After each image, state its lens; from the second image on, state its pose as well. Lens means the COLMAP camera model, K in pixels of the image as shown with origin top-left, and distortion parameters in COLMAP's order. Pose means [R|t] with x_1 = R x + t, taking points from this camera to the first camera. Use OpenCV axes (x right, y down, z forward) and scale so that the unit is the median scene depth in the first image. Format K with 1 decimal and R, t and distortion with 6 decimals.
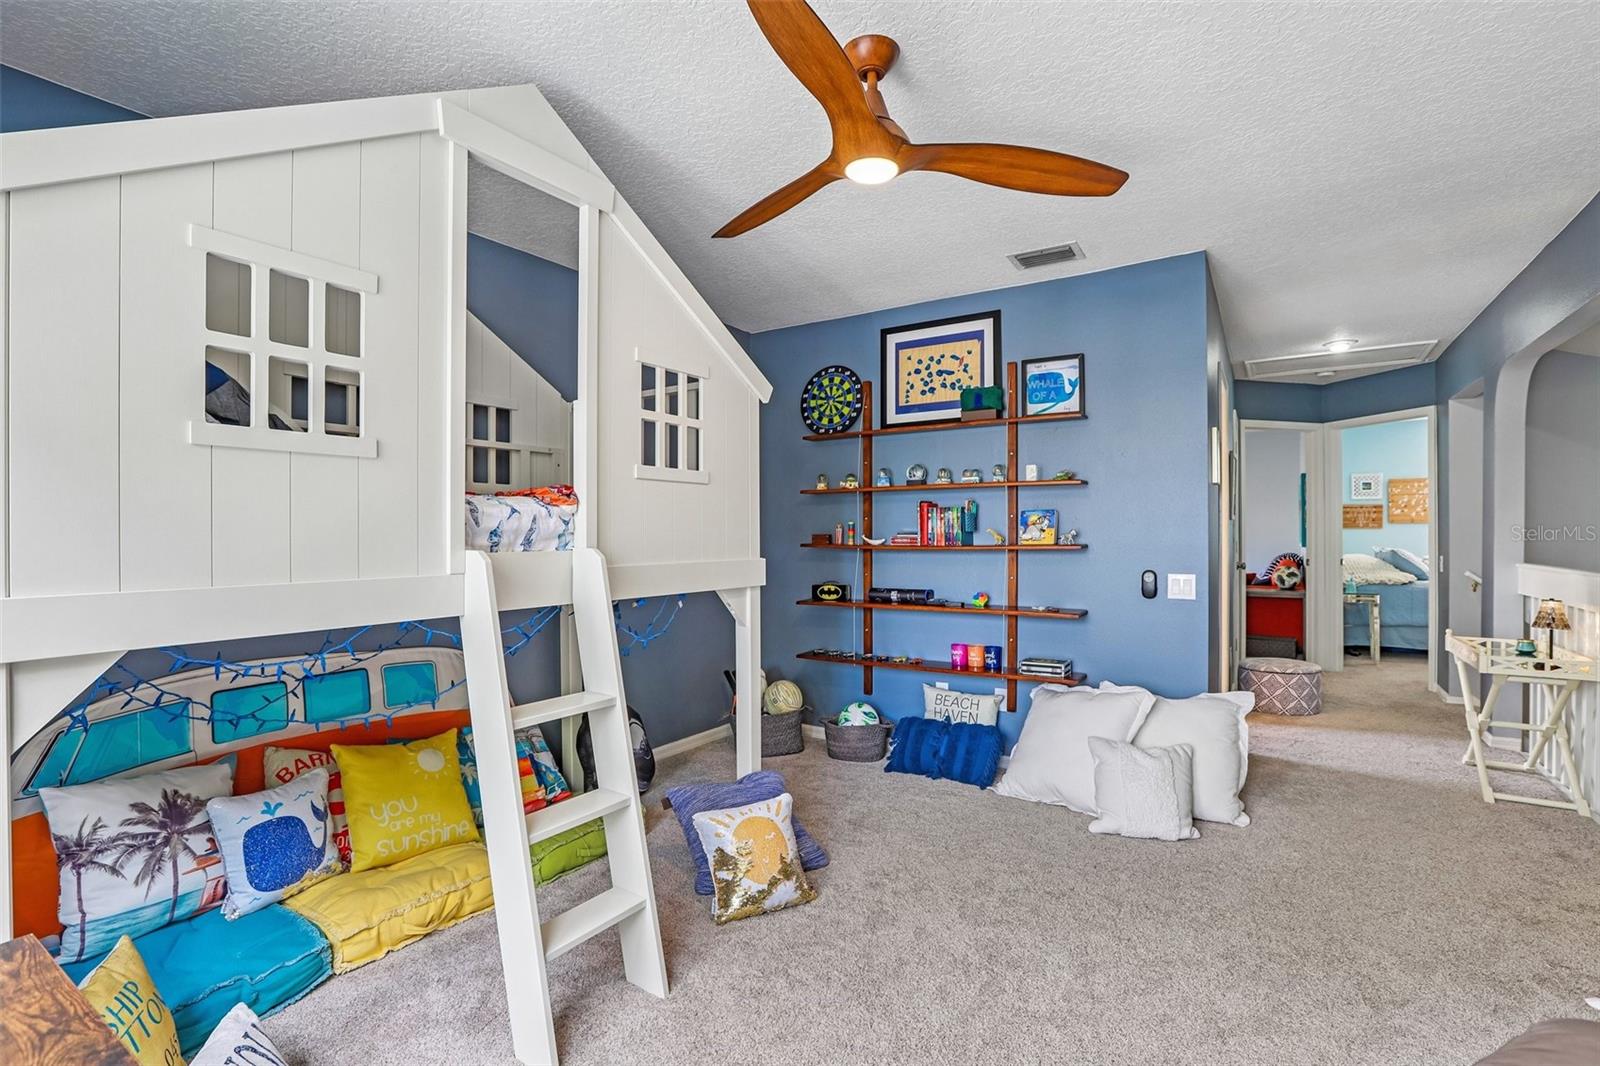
lens RADIAL K [[741.2, 0, 792.4], [0, 741.2, 534.2], [0, 0, 1]] dist [-0.045458, 0.001029]
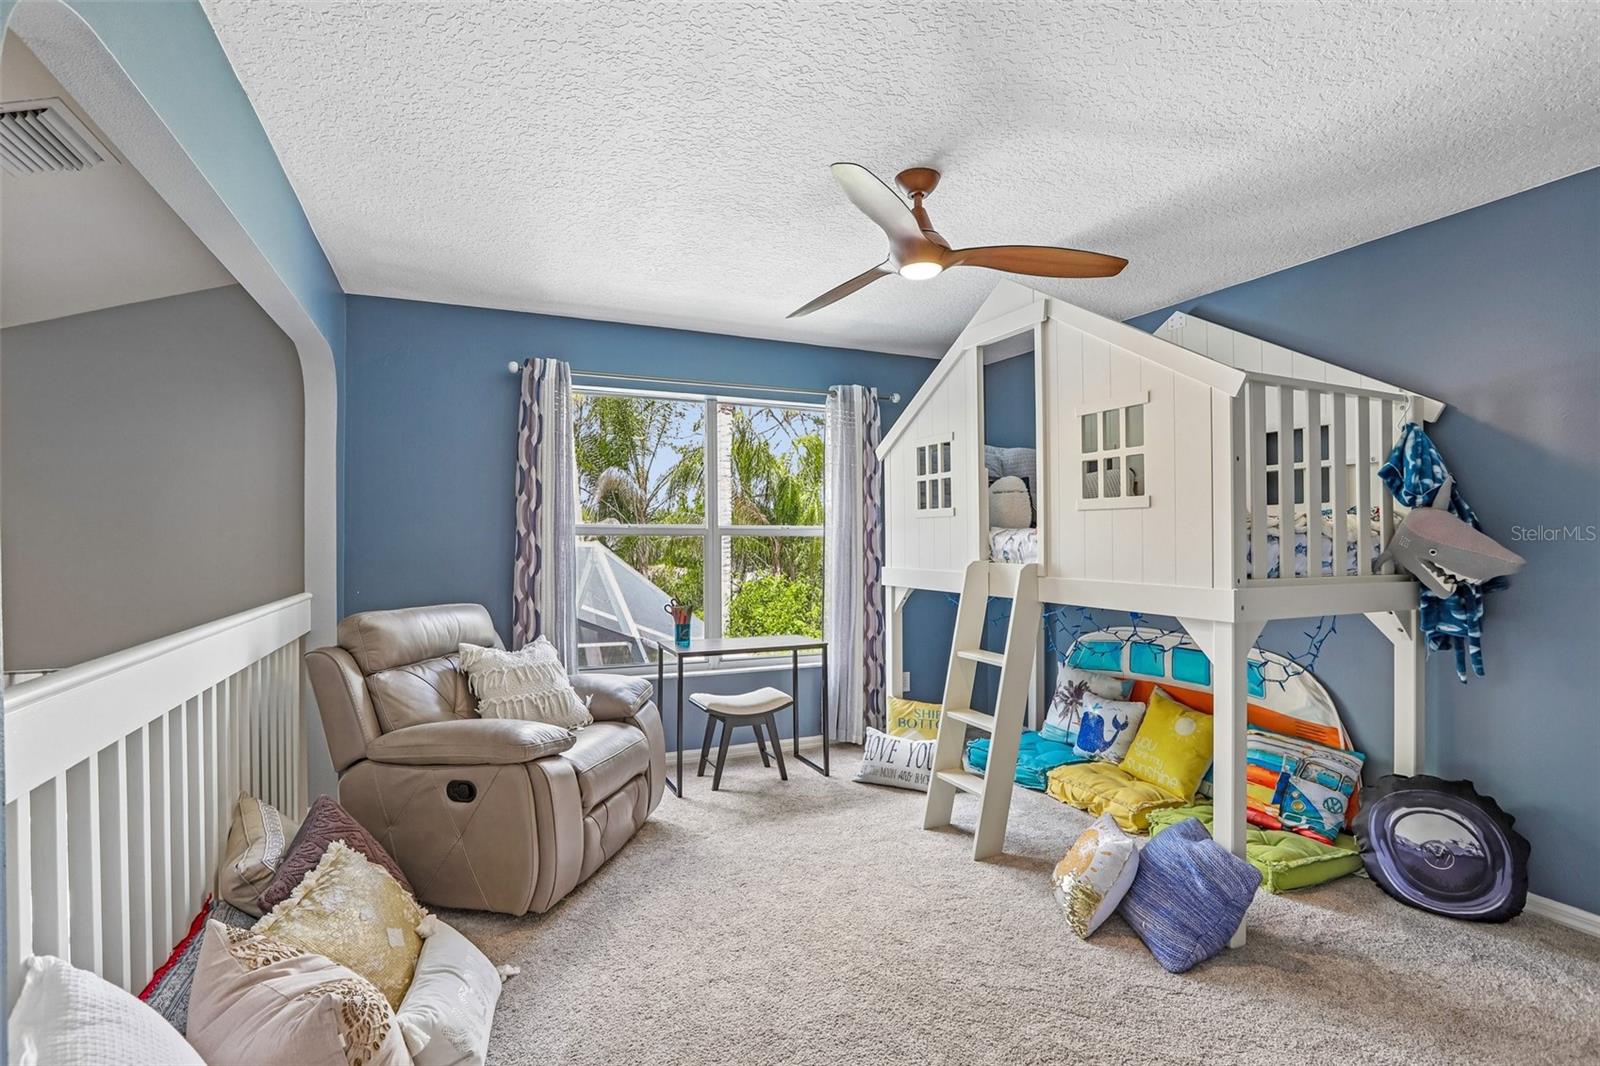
lens RADIAL K [[741.2, 0, 792.4], [0, 741.2, 534.2], [0, 0, 1]] dist [-0.045458, 0.001029]
pose [[-0.553078, -0.003588, -0.833122, 1.251545], [-0.005109, 0.999987, -0.000915, -0.033792], [0.833114, 0.003750, -0.553089, 1.471415]]
